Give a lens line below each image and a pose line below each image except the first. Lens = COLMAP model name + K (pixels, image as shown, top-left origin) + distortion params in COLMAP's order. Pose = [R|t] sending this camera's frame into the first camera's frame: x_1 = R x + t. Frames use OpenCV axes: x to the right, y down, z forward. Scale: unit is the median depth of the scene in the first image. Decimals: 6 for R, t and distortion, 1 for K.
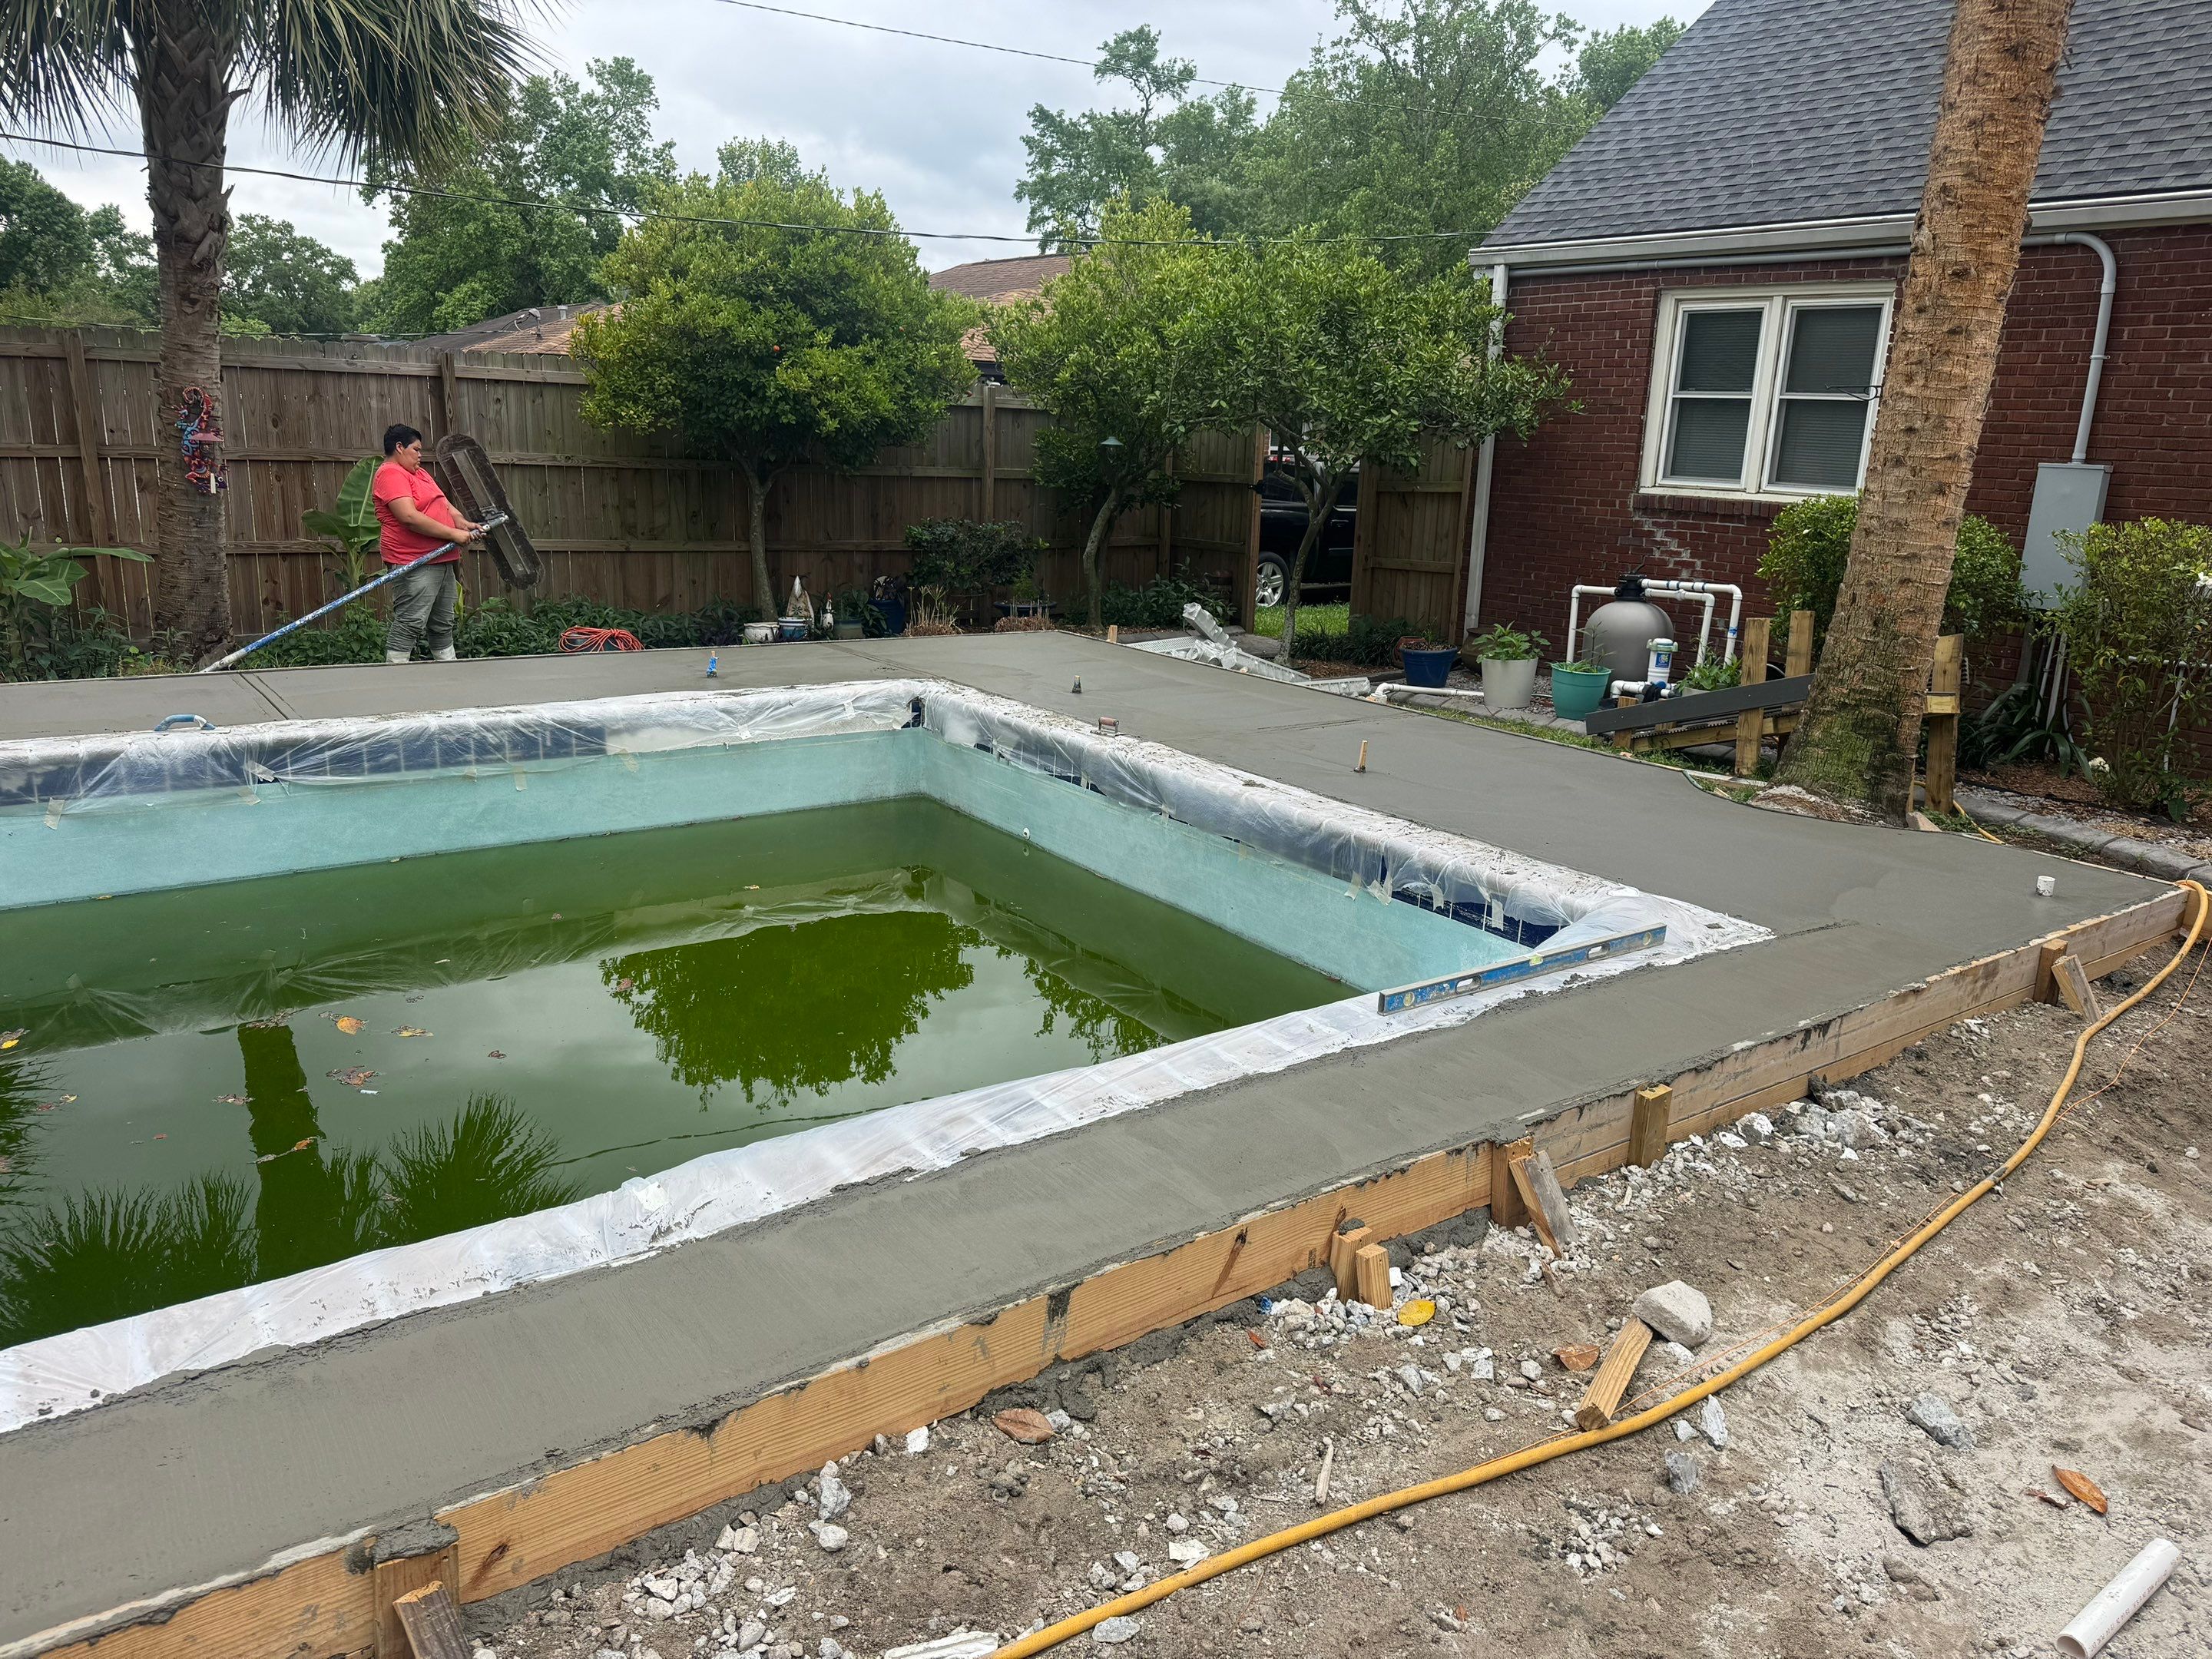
lens RADIAL K [[1532.7, 0, 1147.6], [0, 1532.7, 816.9], [0, 0, 1]] dist [0.043840, -0.049653]
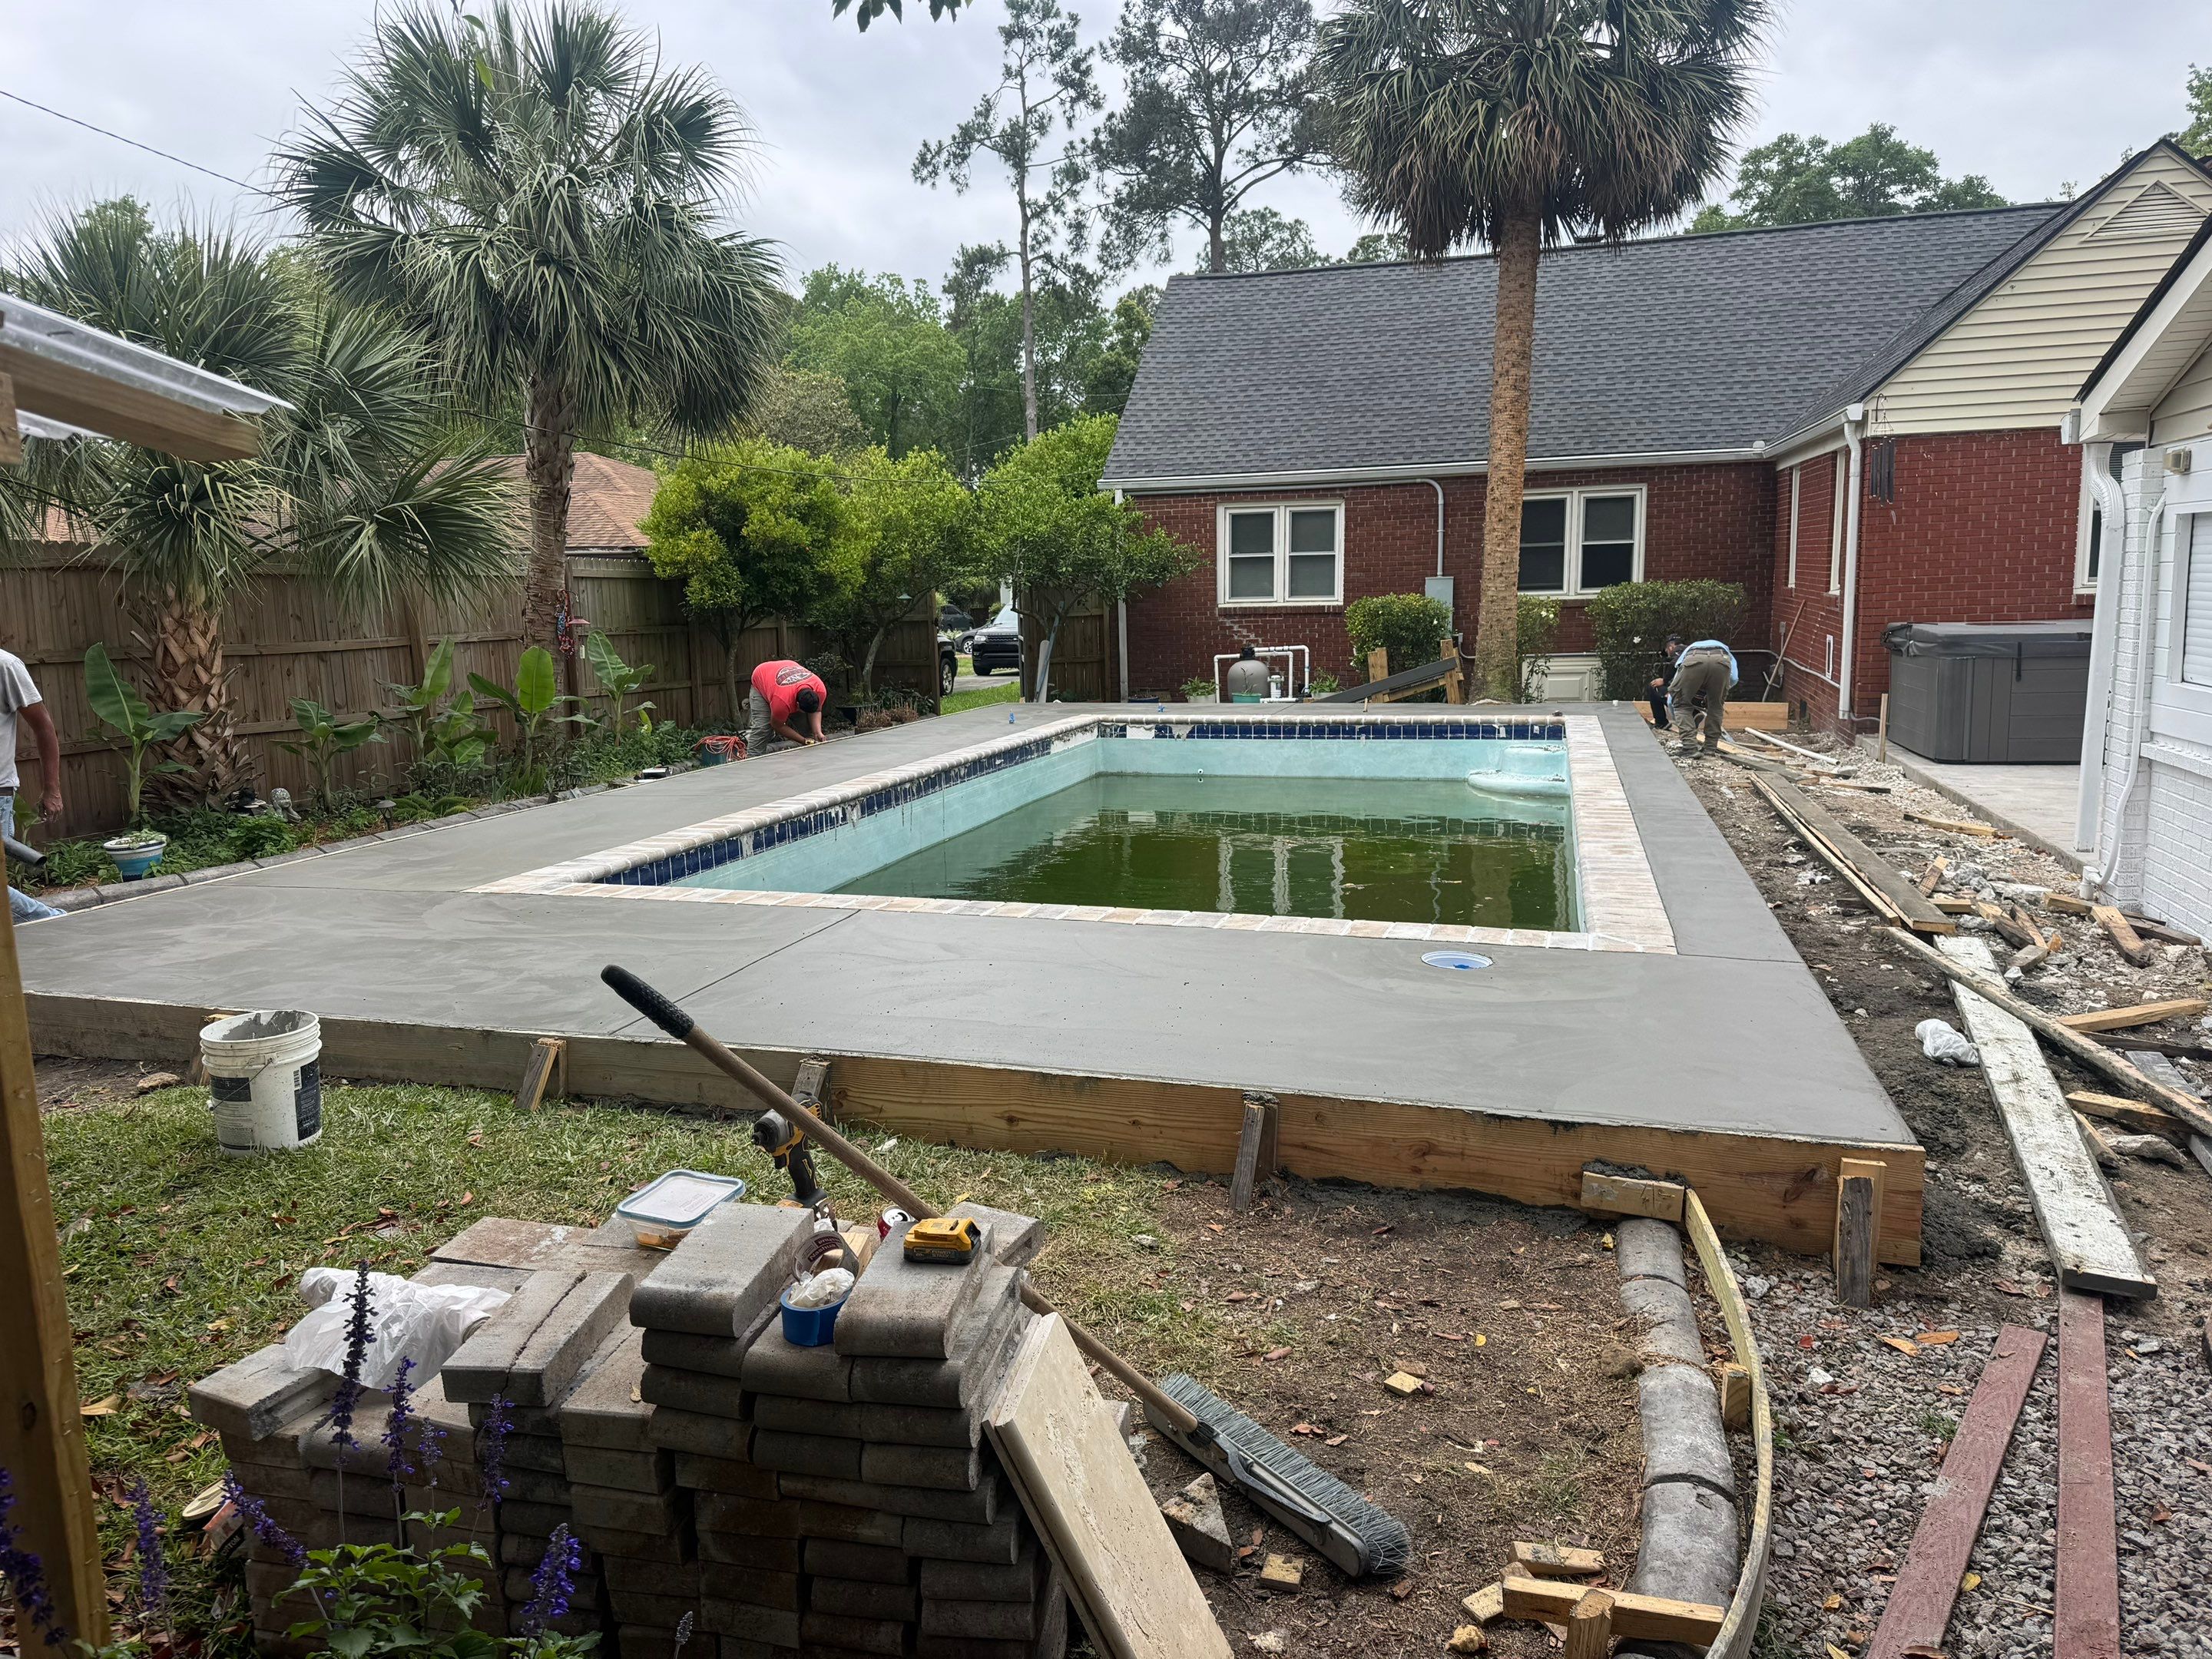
lens RADIAL K [[1532.7, 0, 1064.5], [0, 1532.7, 856.8], [0, 0, 1]] dist [0.043840, -0.049653]
pose [[0.804931, -0.154289, 0.572959, -1.007900], [0.195502, 0.980646, -0.010582, 0.077500], [-0.560237, 0.120532, 0.819516, -0.419437]]
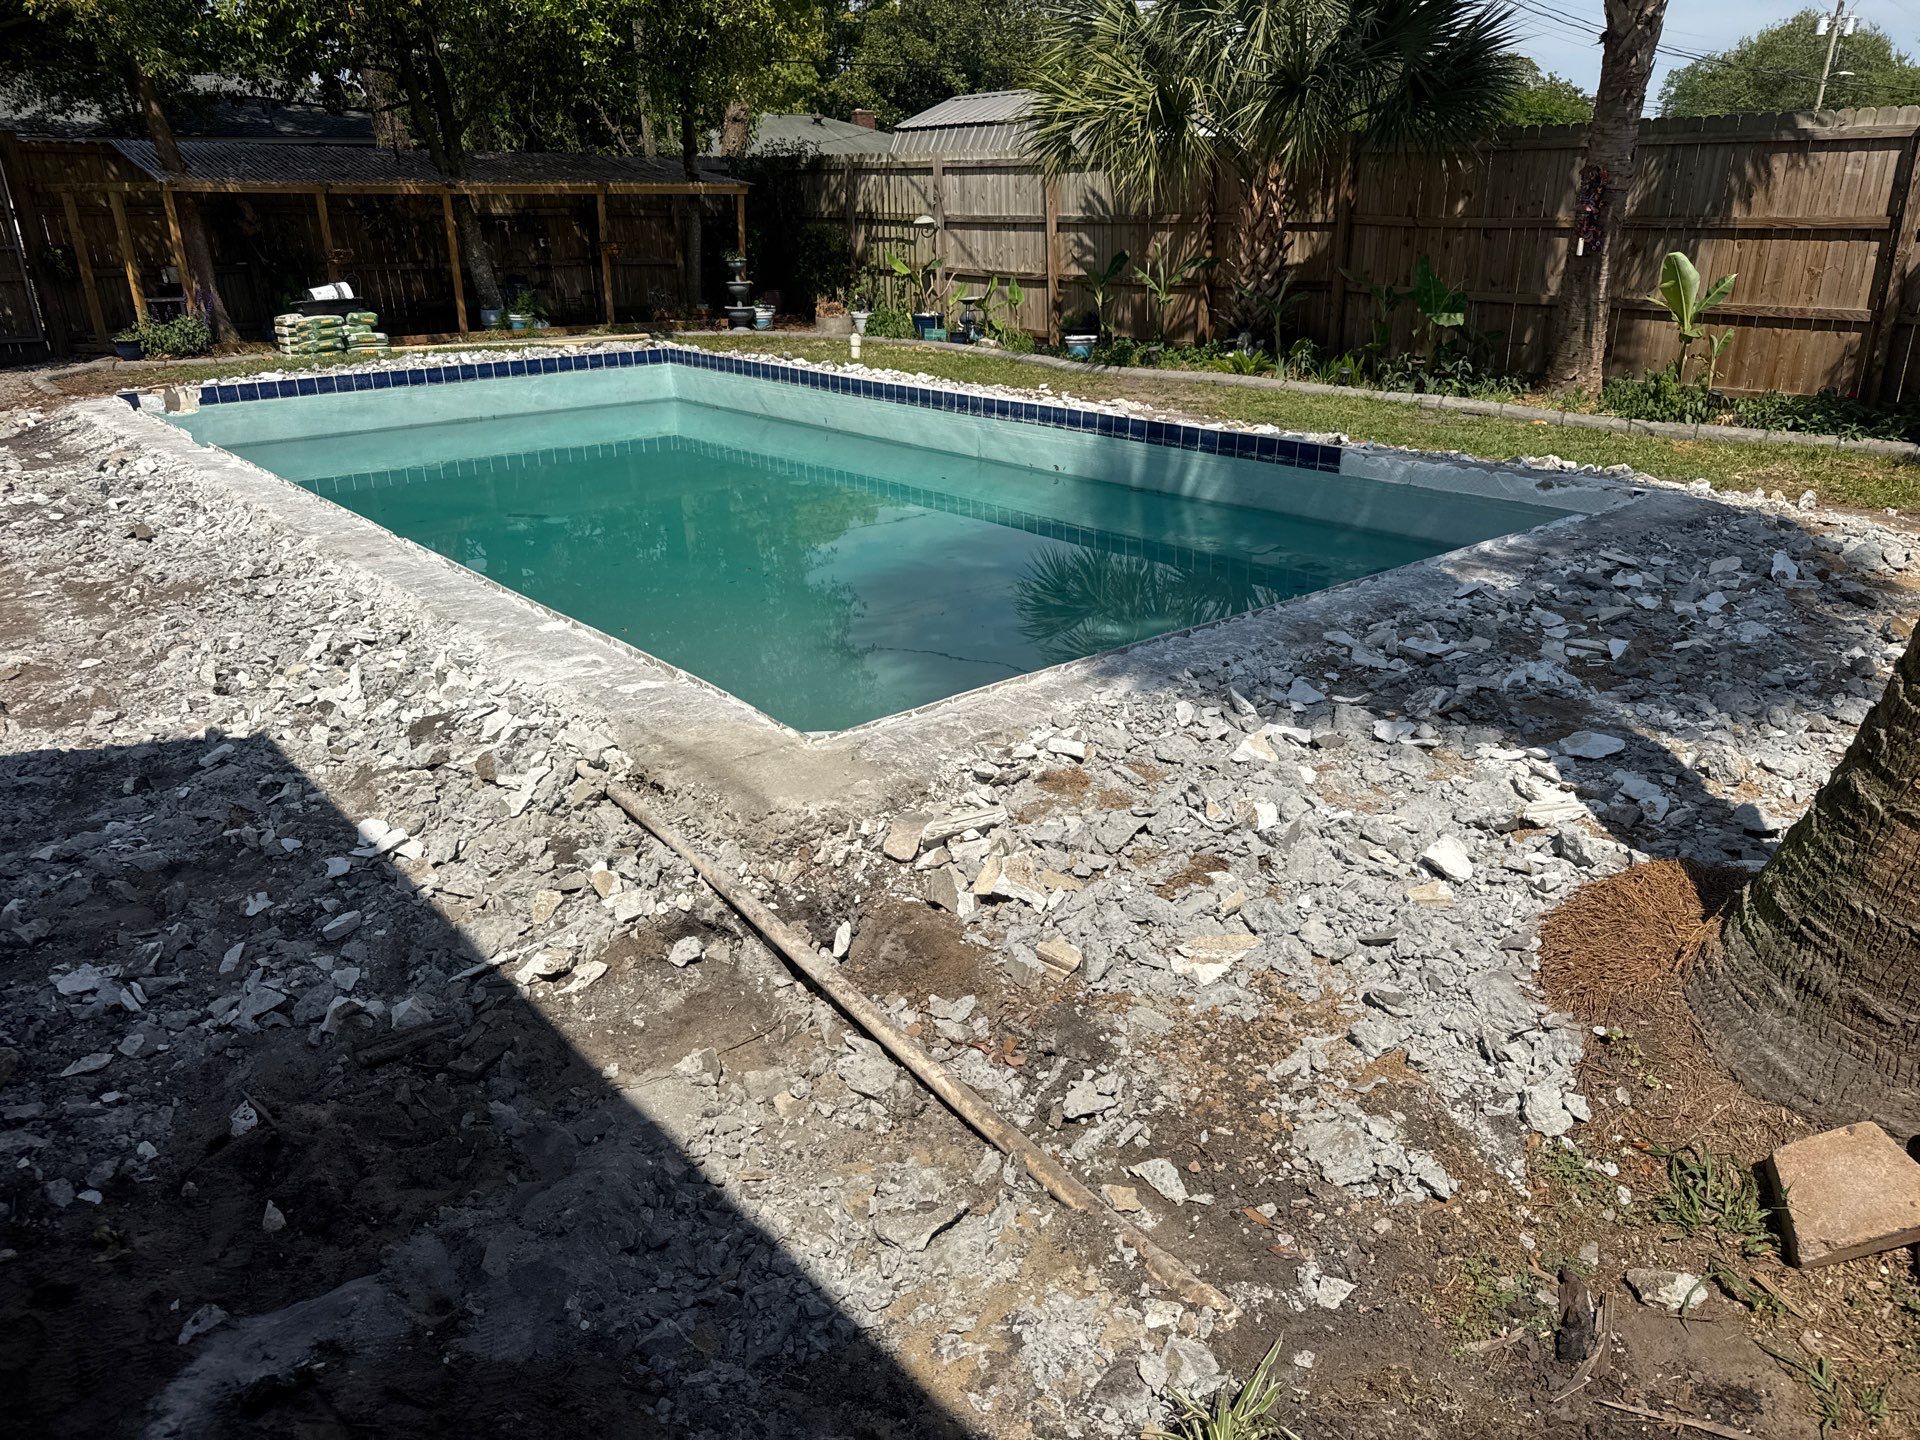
lens RADIAL K [[1330.4, 0, 963.7], [0, 1330.4, 725.1], [0, 0, 1]] dist [0.043840, -0.049653]
pose [[0.055398, 0.331419, -0.941856, 0.505902], [-0.222038, 0.923773, 0.311997, -0.090383], [0.973463, 0.191844, 0.124763, 0.471020]]
